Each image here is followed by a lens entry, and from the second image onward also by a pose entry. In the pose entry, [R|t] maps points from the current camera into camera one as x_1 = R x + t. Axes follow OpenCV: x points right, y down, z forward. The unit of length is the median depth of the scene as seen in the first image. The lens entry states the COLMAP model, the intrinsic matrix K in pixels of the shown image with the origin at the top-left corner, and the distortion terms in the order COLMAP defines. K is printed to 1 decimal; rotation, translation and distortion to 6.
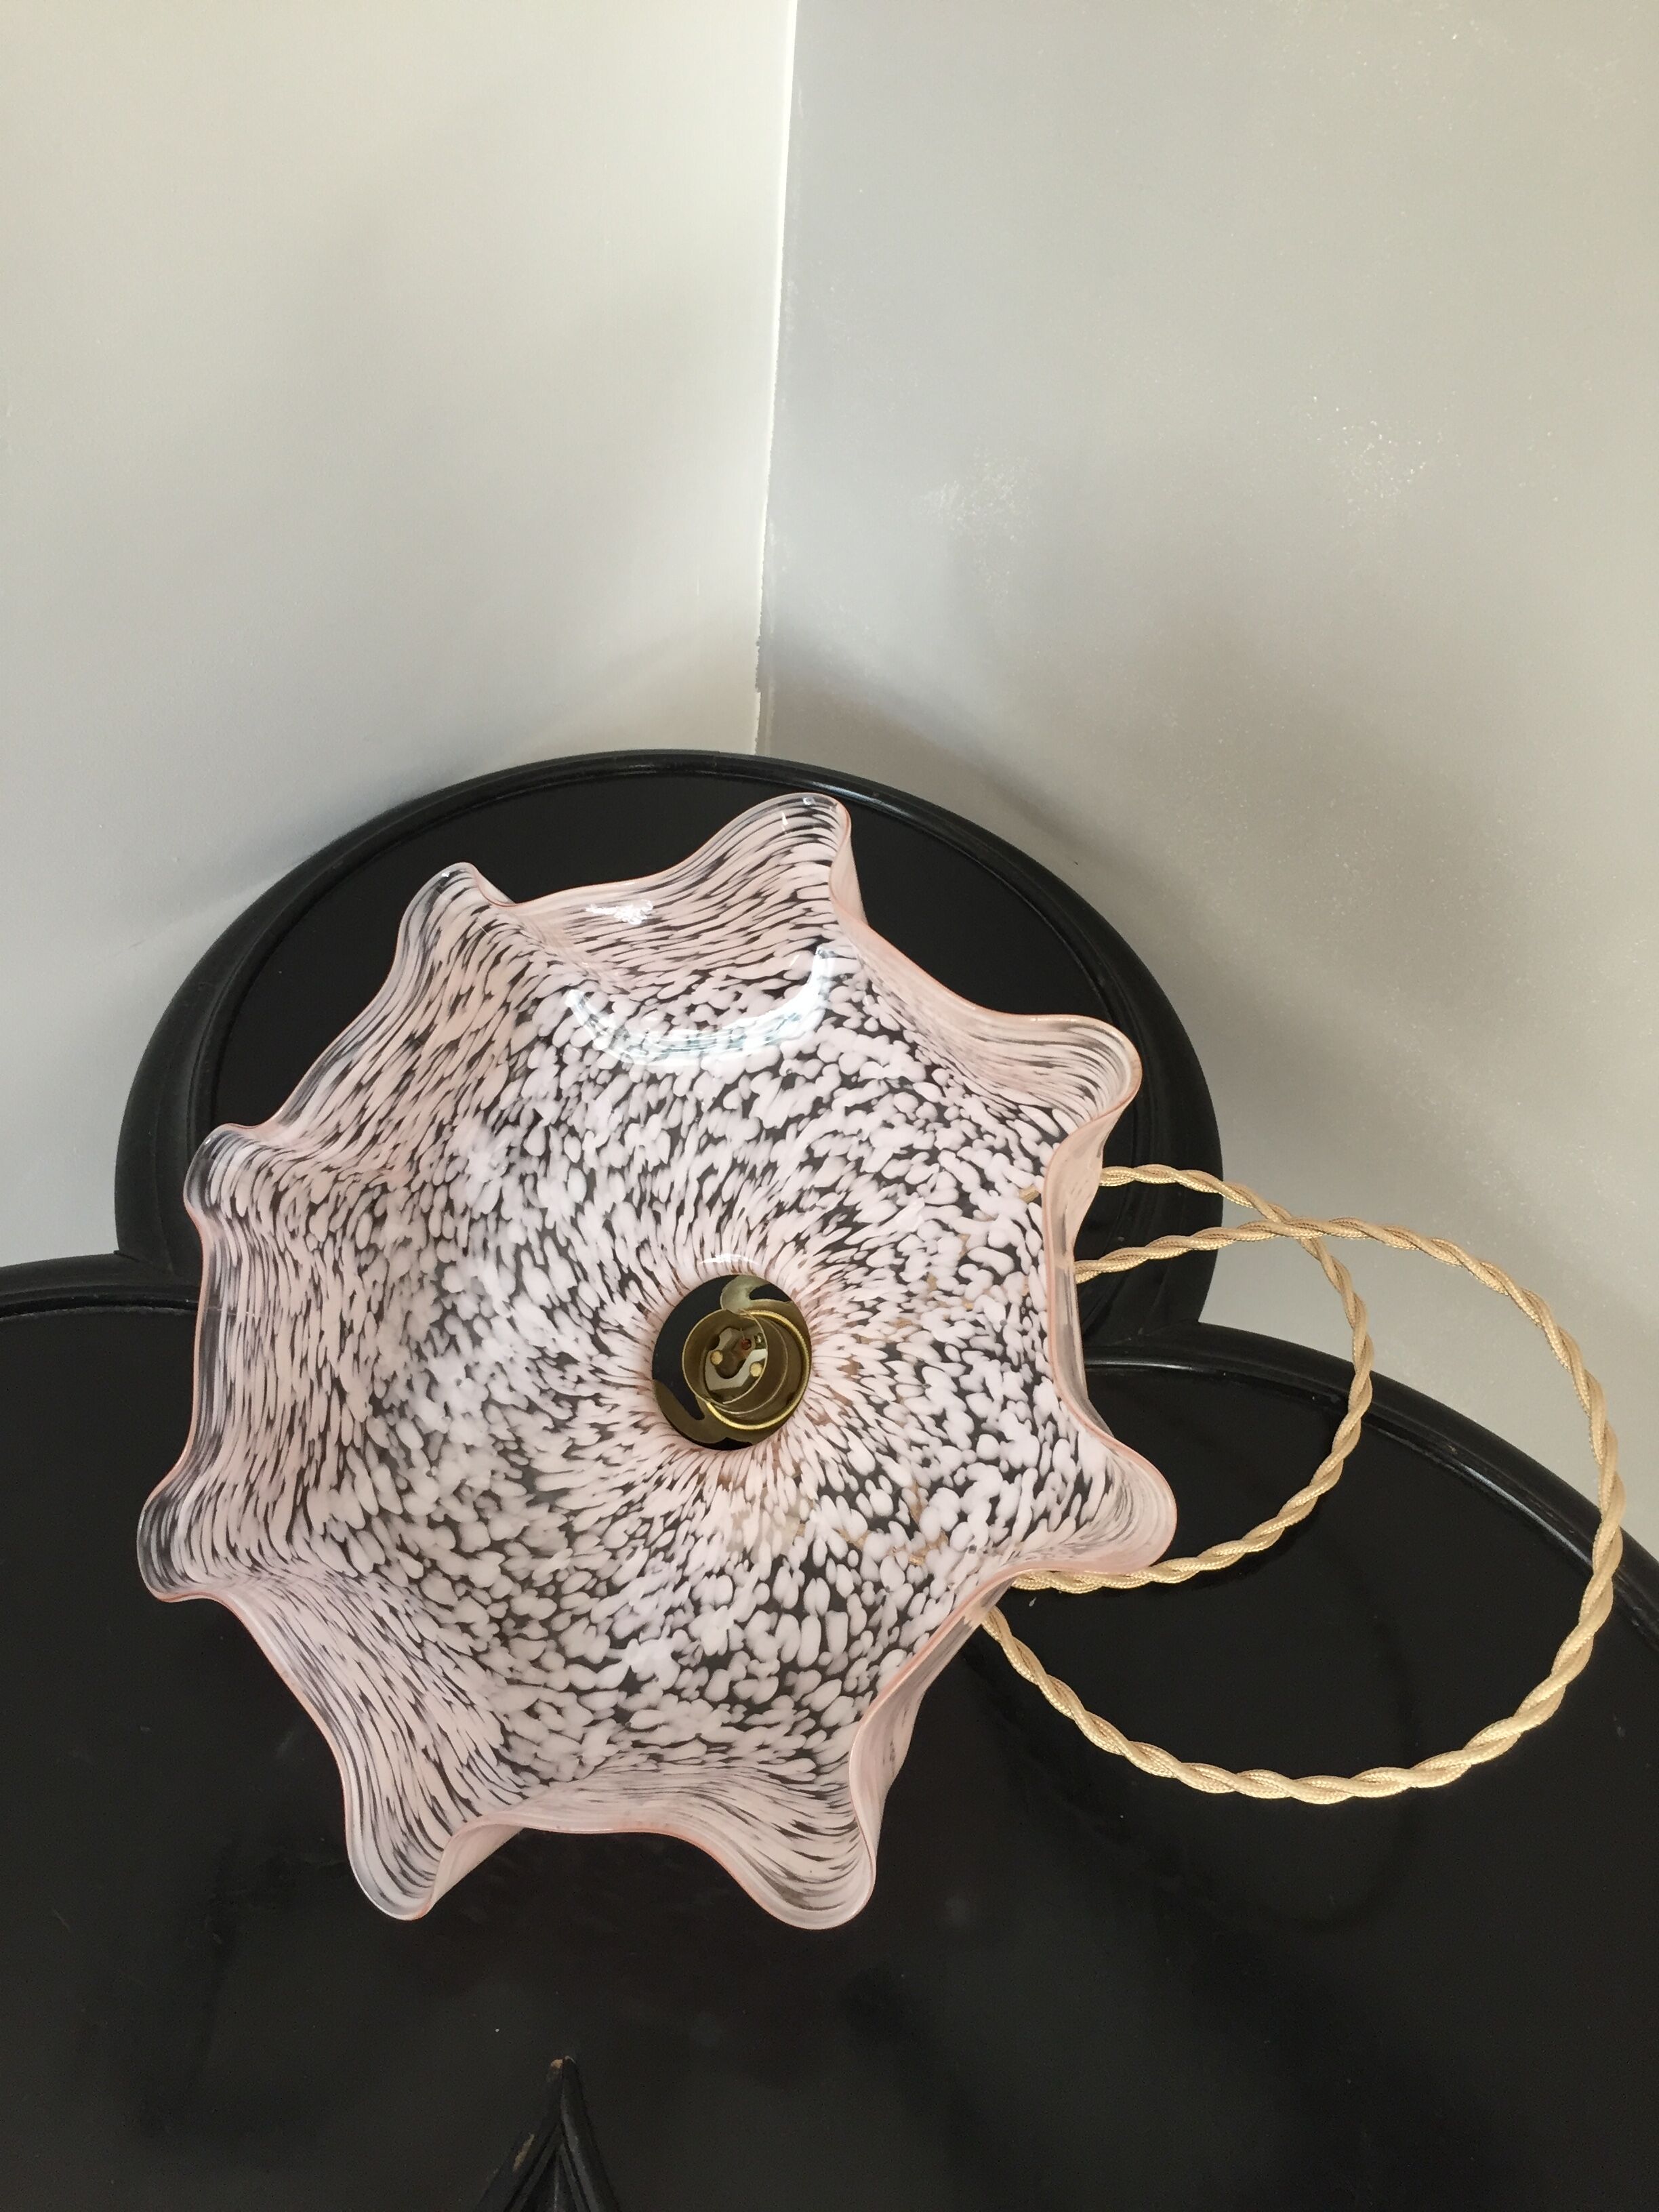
lens RADIAL K [[1935.3, 0, 826.4], [0, 1935.3, 1127.1], [0, 0, 1]] dist [0.078386, -0.072717]
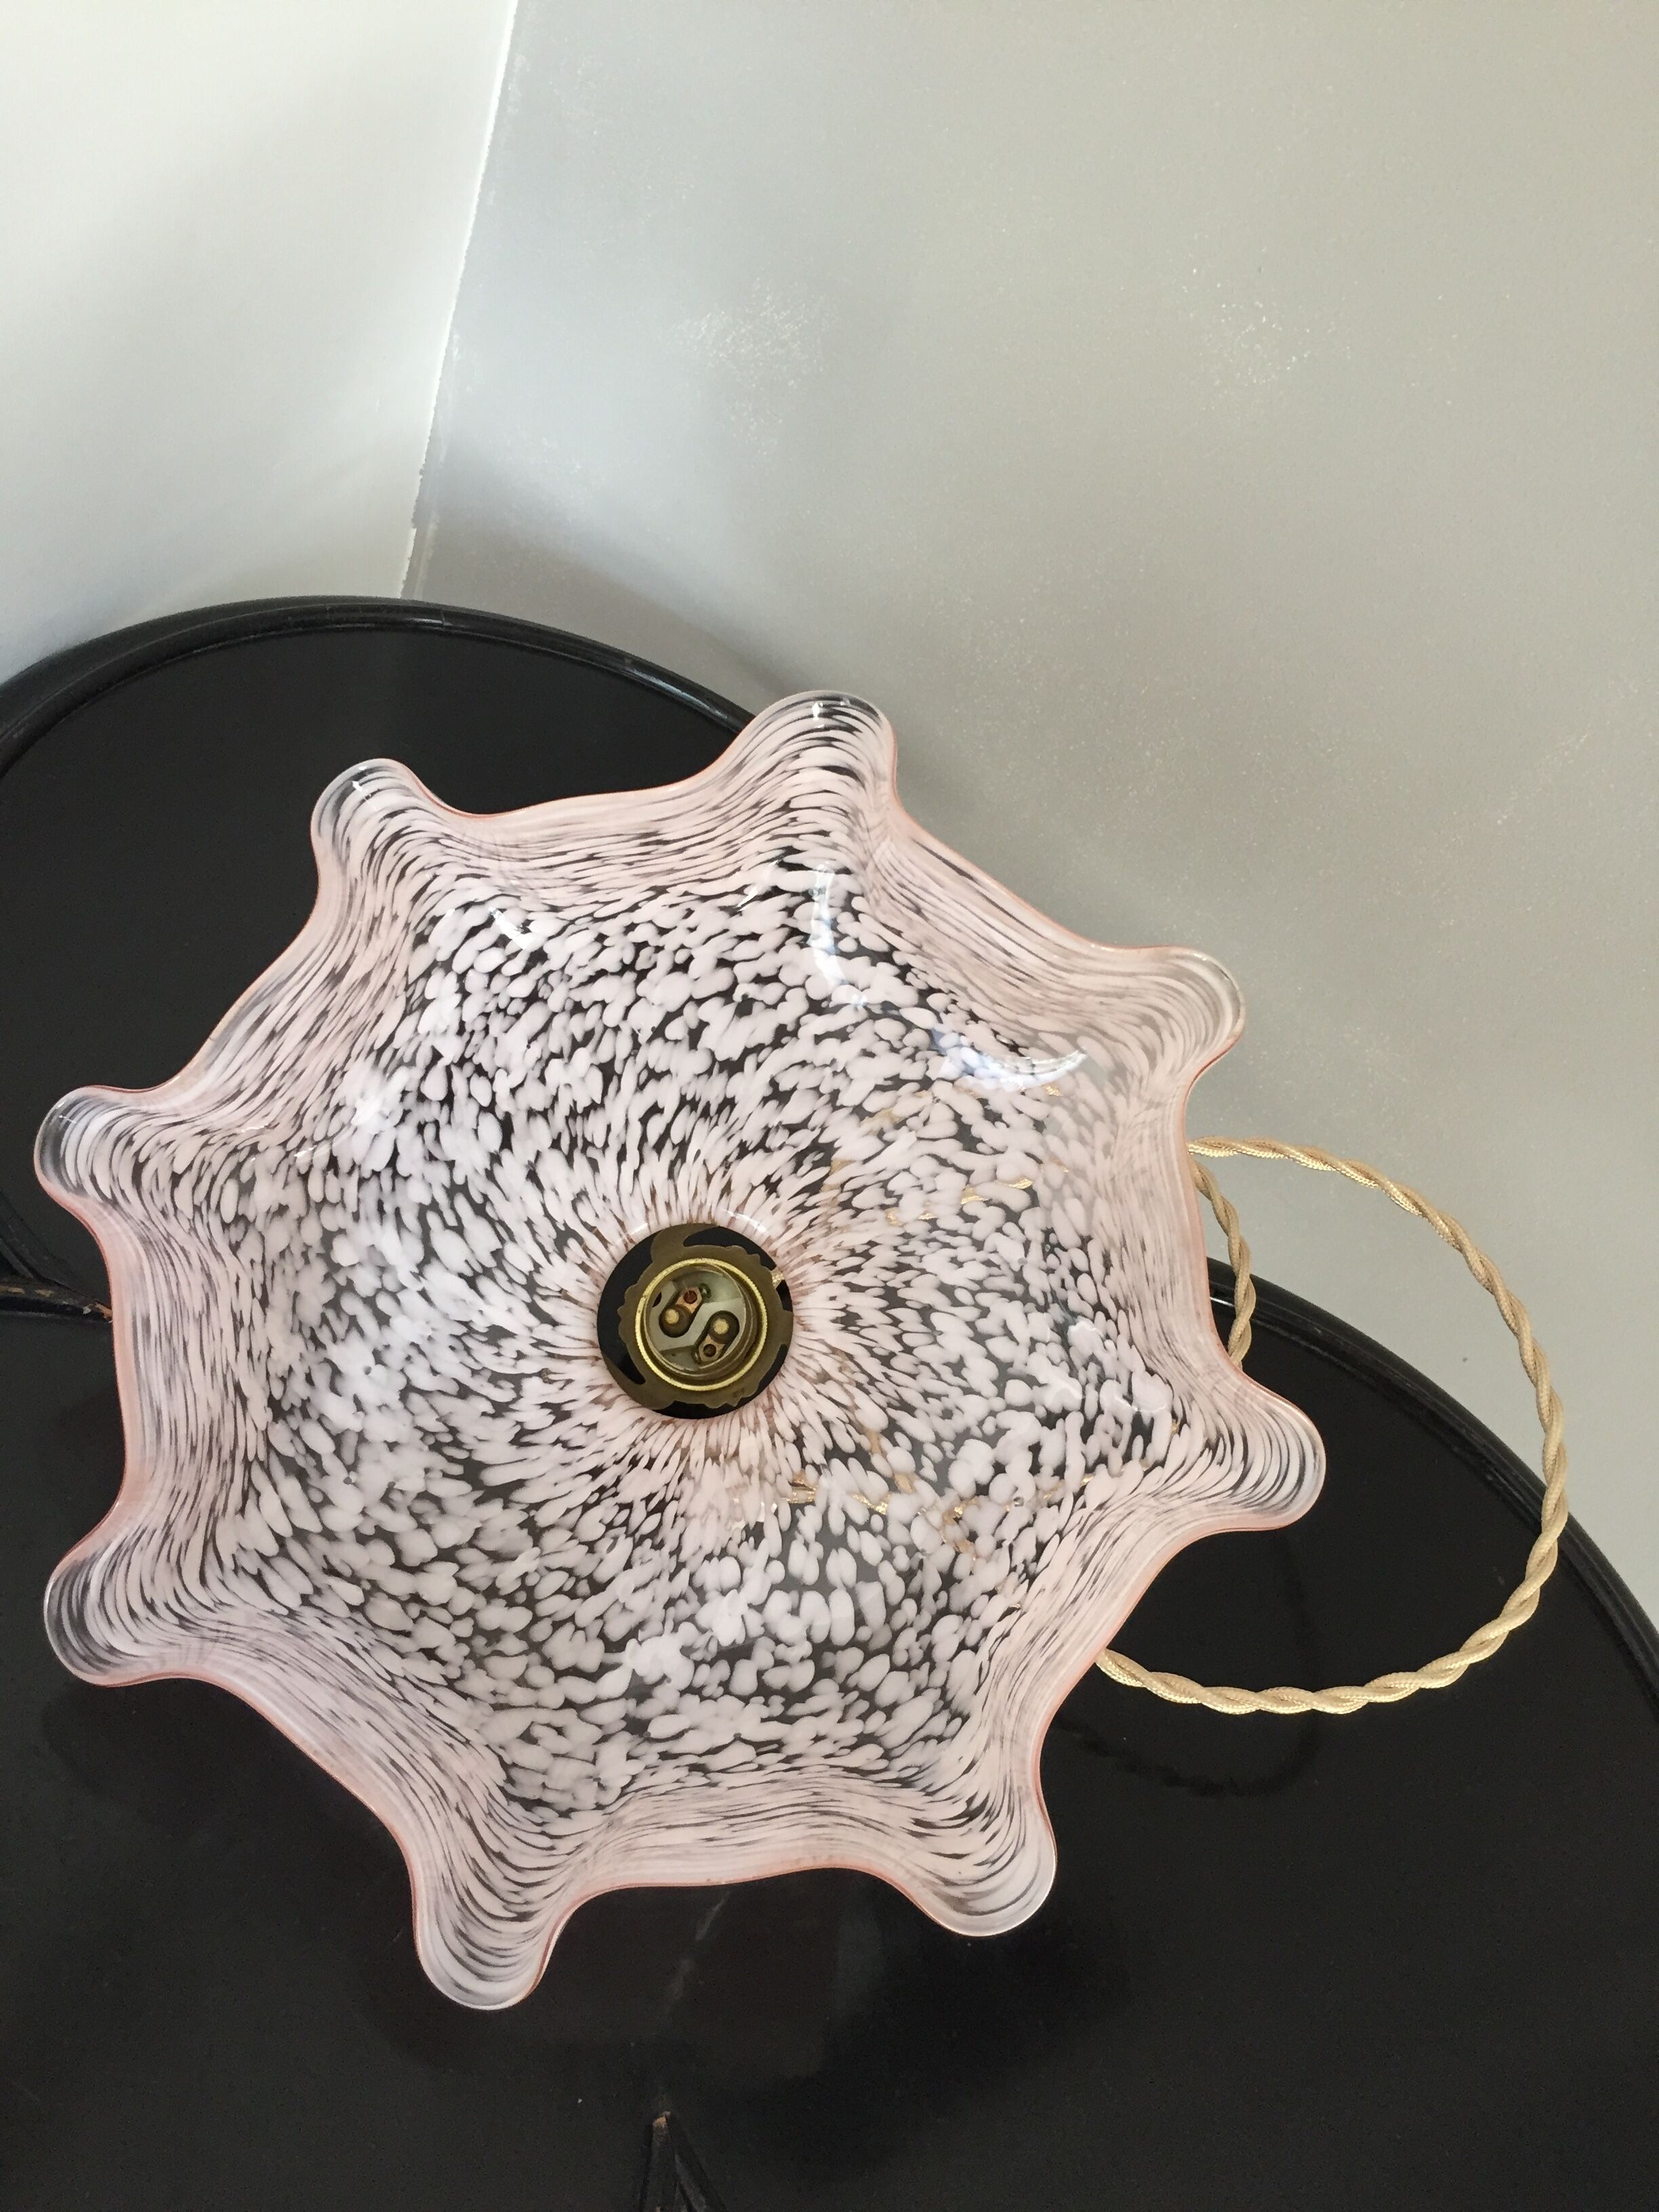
lens RADIAL K [[1935.3, 0, 835.5], [0, 1935.3, 1124.5], [0, 0, 1]] dist [0.078386, -0.072717]
pose [[0.933940, -0.055861, 0.353037, -0.306990], [0.024813, 0.995462, 0.091870, -0.052134], [-0.356566, -0.077041, 0.931088, 0.144569]]
